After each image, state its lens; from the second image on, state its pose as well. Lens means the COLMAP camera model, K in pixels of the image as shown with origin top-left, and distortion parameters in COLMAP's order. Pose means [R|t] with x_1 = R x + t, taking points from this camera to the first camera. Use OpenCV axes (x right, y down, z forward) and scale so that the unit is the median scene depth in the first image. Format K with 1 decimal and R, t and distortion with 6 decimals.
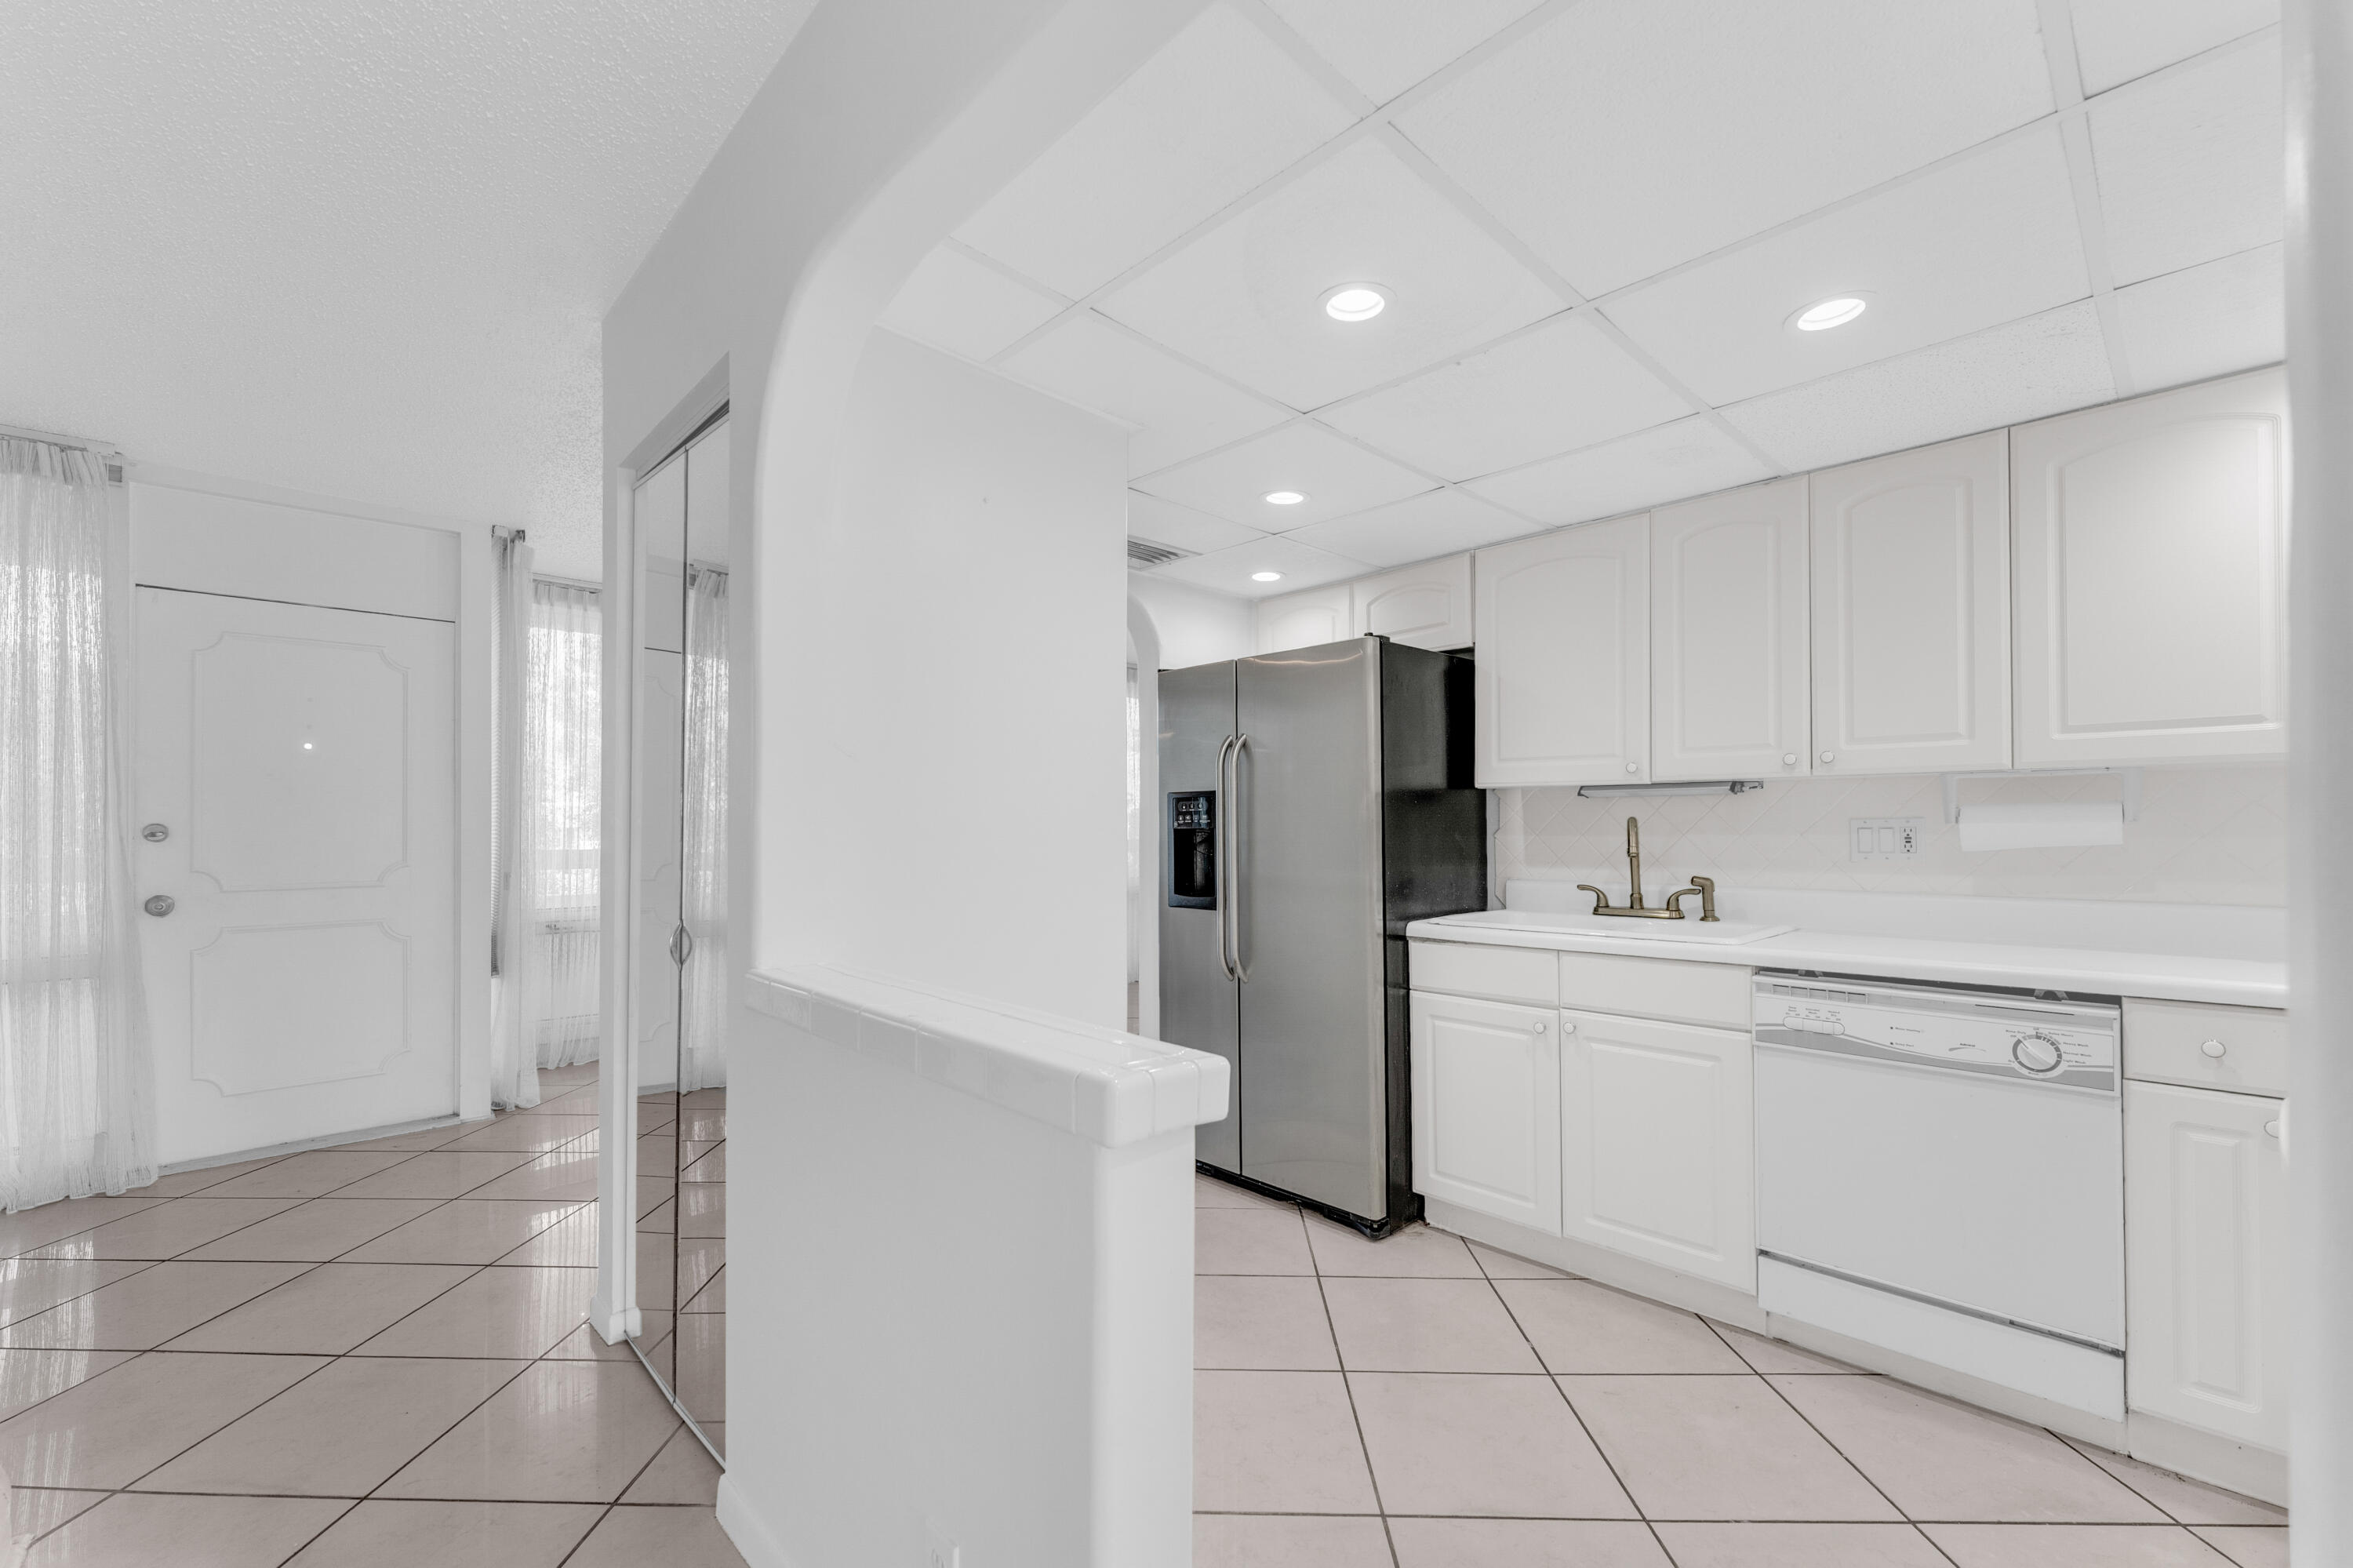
lens RADIAL K [[952.7, 0, 1179.7], [0, 952.7, 830.3], [0, 0, 1]] dist [0.000220, -0.000023]
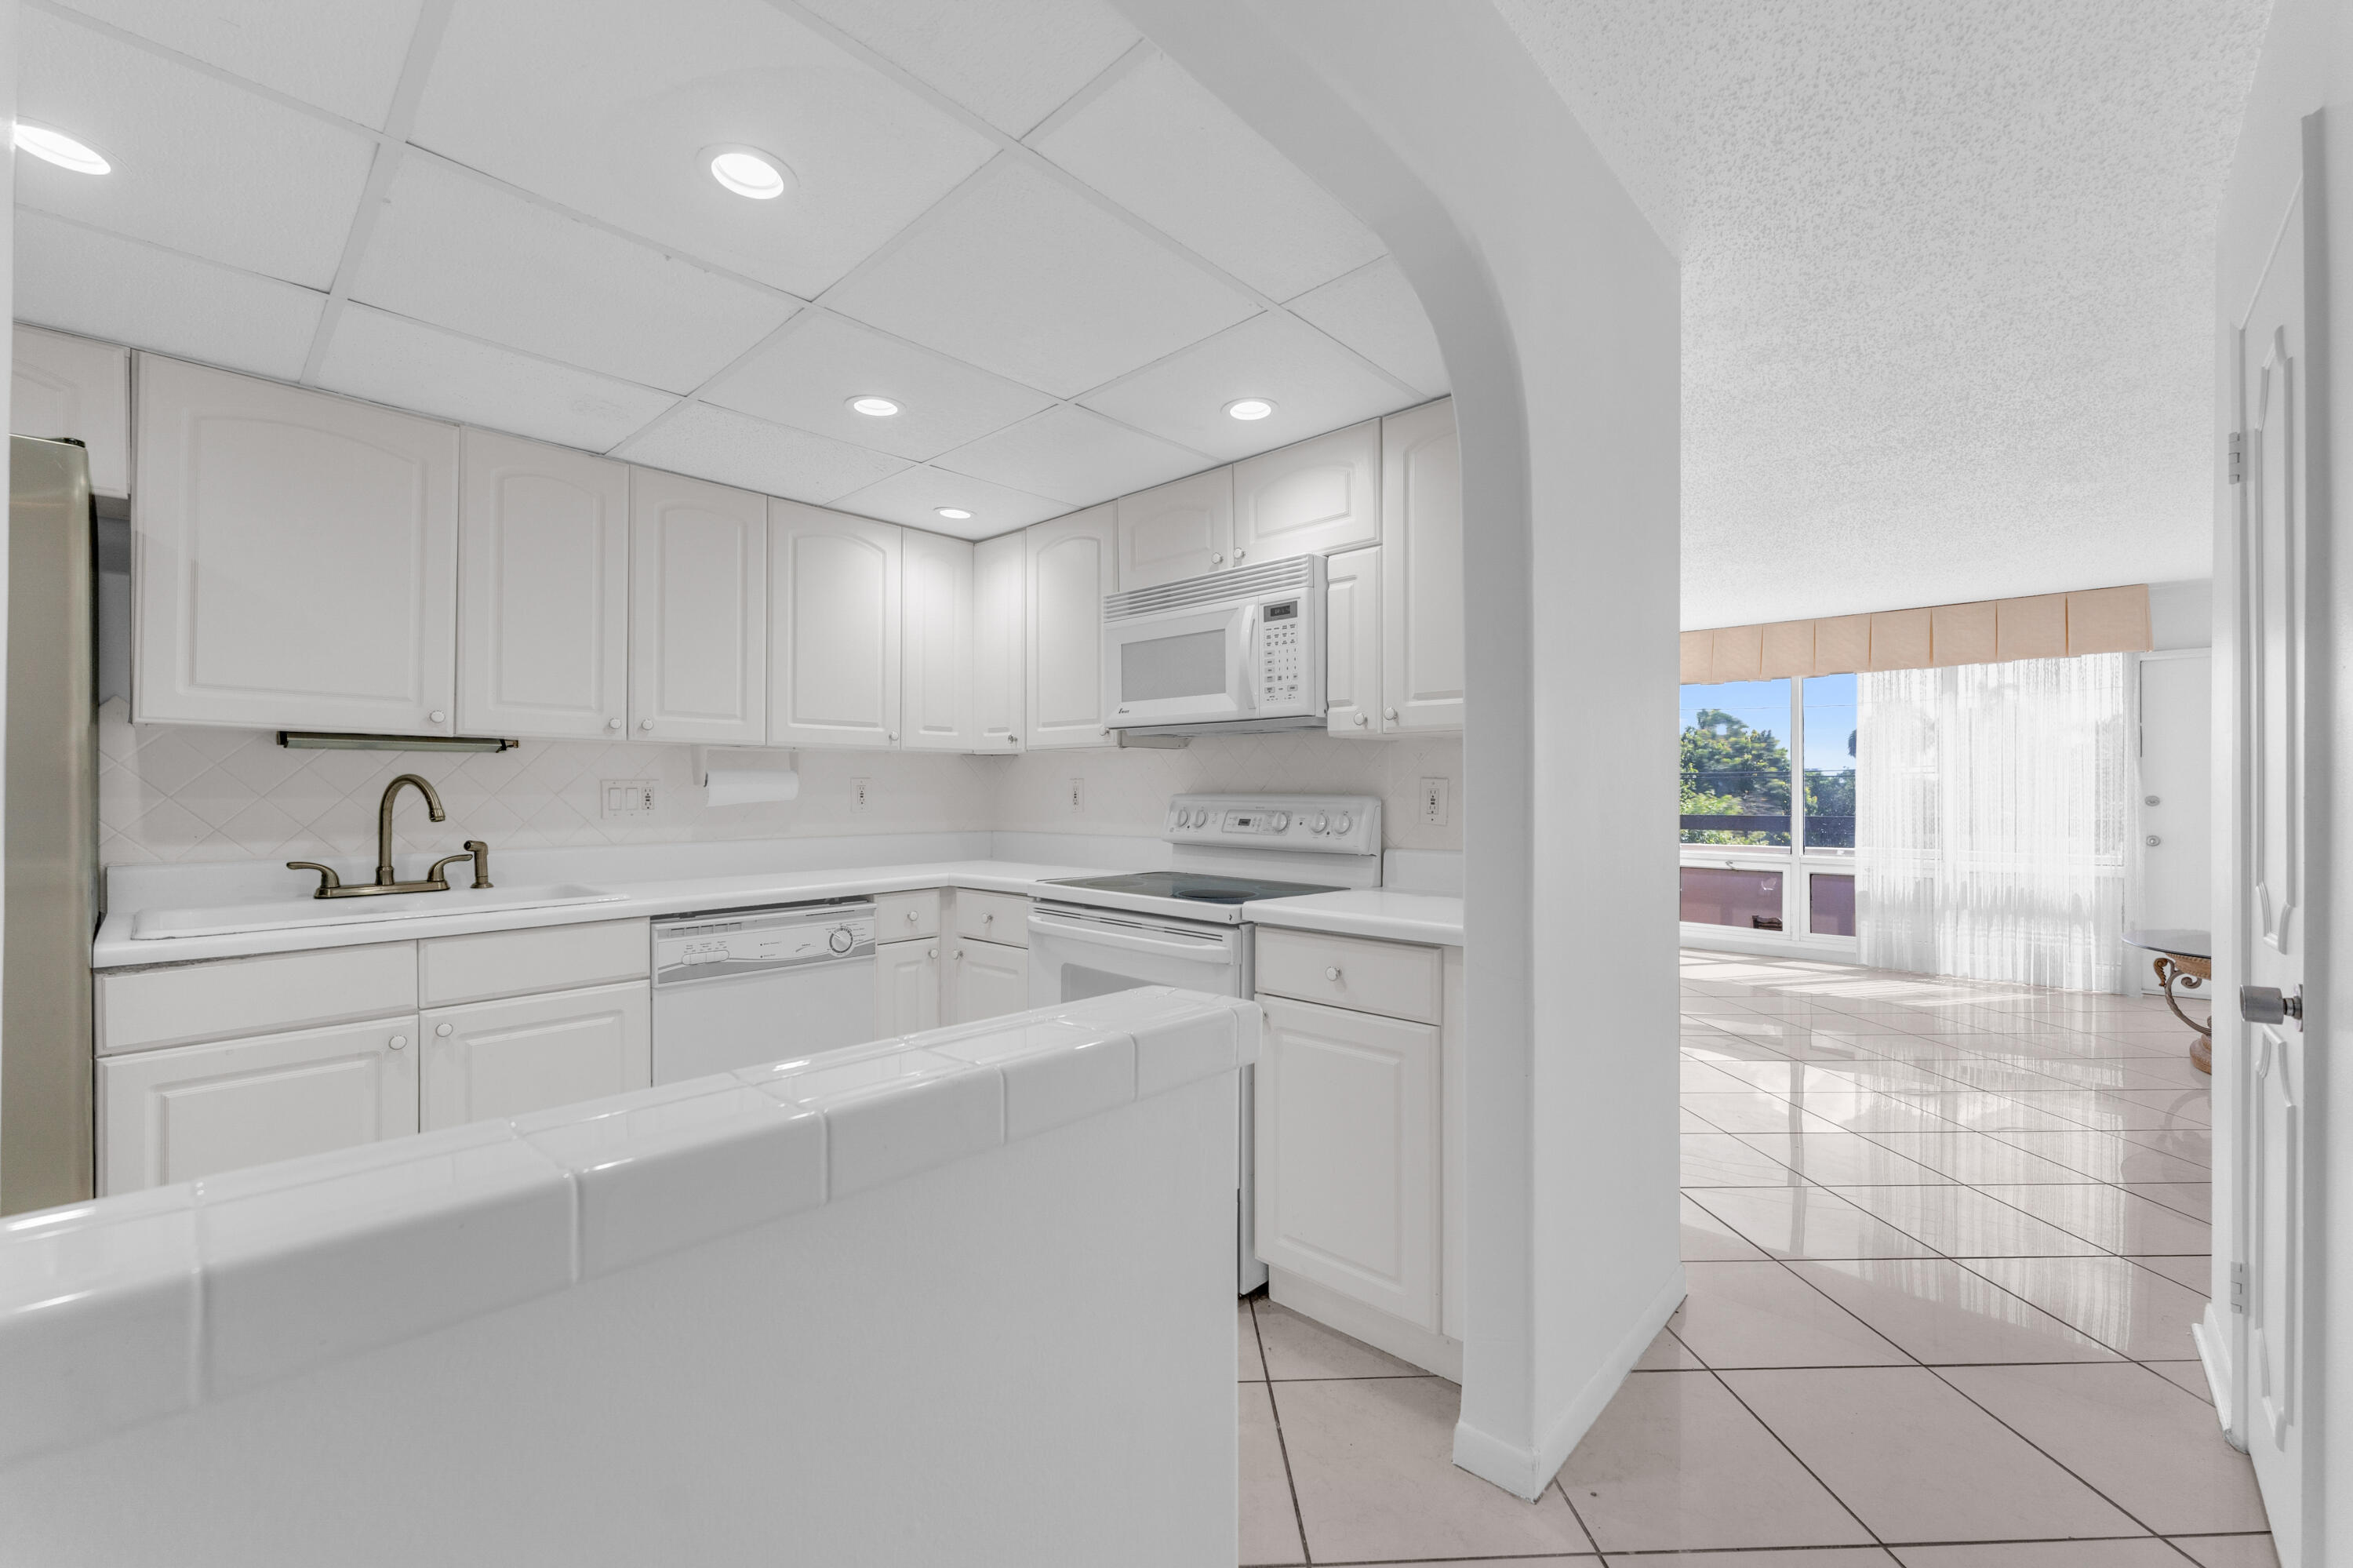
lens RADIAL K [[947.1, 0, 1174.8], [0, 947.1, 807.2], [0, 0, 1]] dist [-0.002105, -0.000035]
pose [[-0.055865, -0.016108, 0.998308, -0.430047], [0.000468, 0.999869, 0.016159, 0.002138], [-0.998438, 0.001370, -0.055850, 0.403612]]
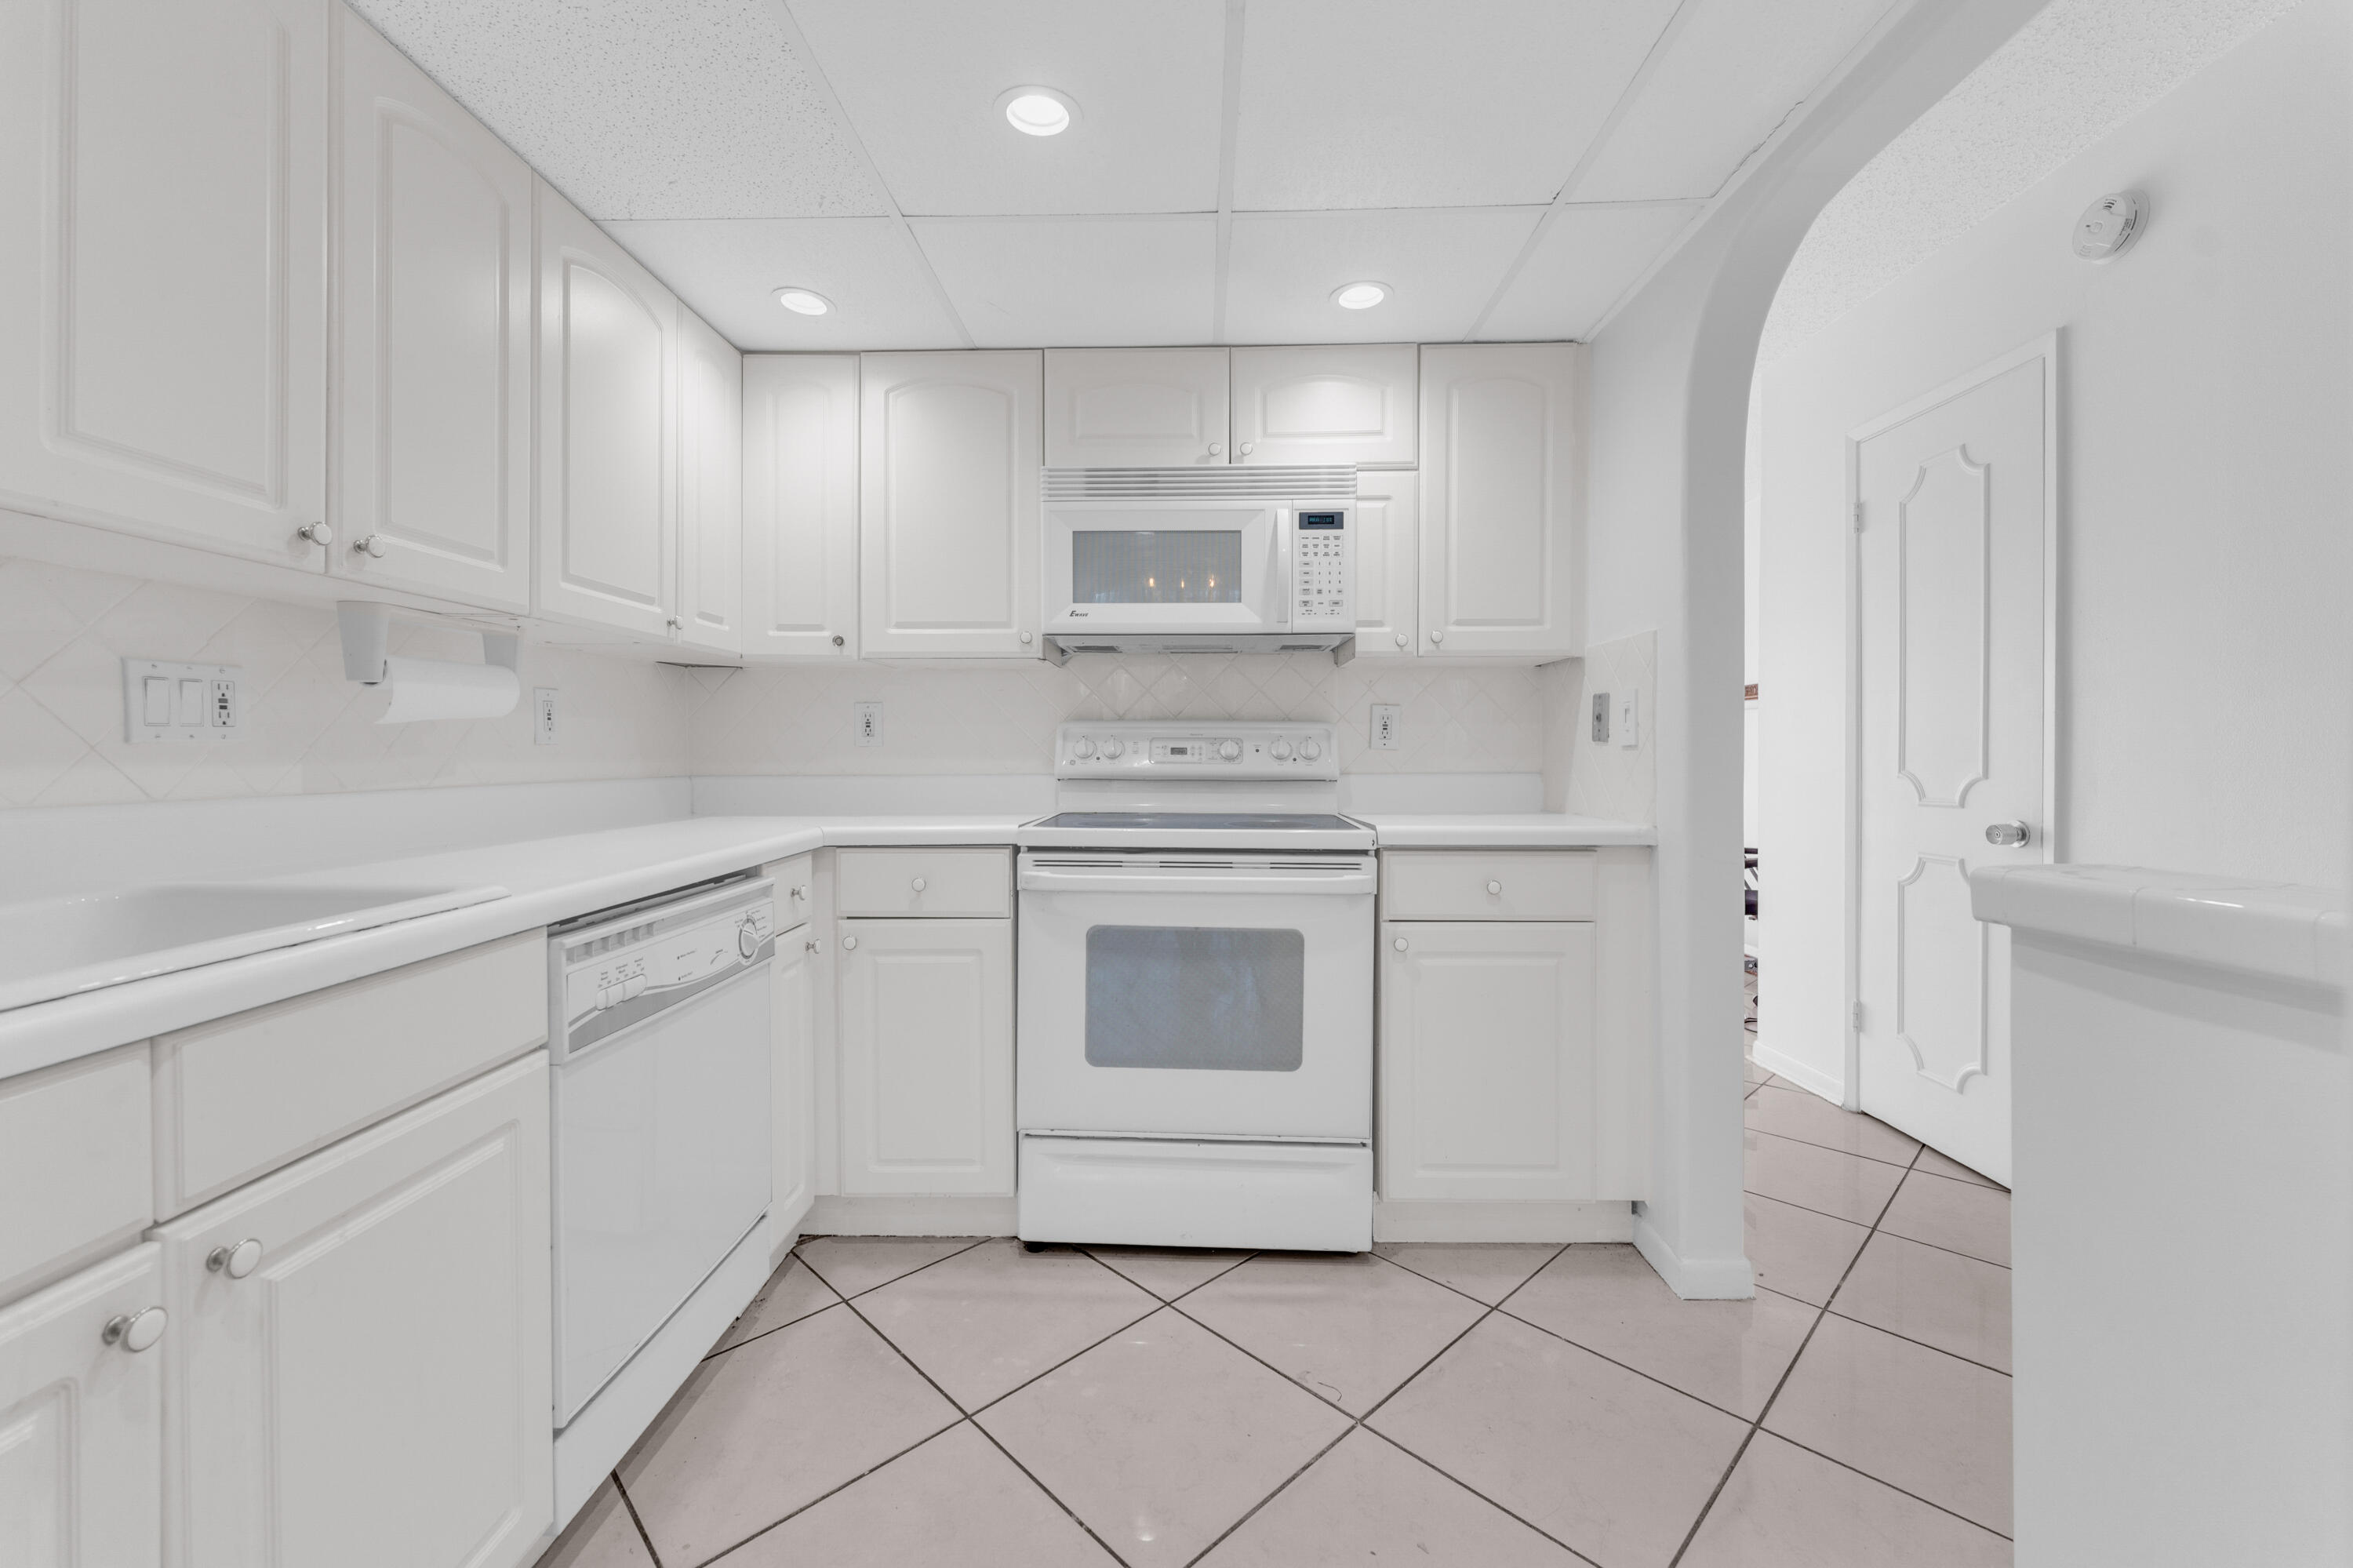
lens RADIAL K [[953.5, 0, 1166.8], [0, 953.5, 778.5], [0, 0, 1]] dist [-0.000941, -0.000279]
pose [[-0.705874, -0.018661, 0.708091, -0.029918], [0.001634, 0.999607, 0.027973, 0.038394], [-0.708335, 0.020903, -0.705567, 0.977032]]
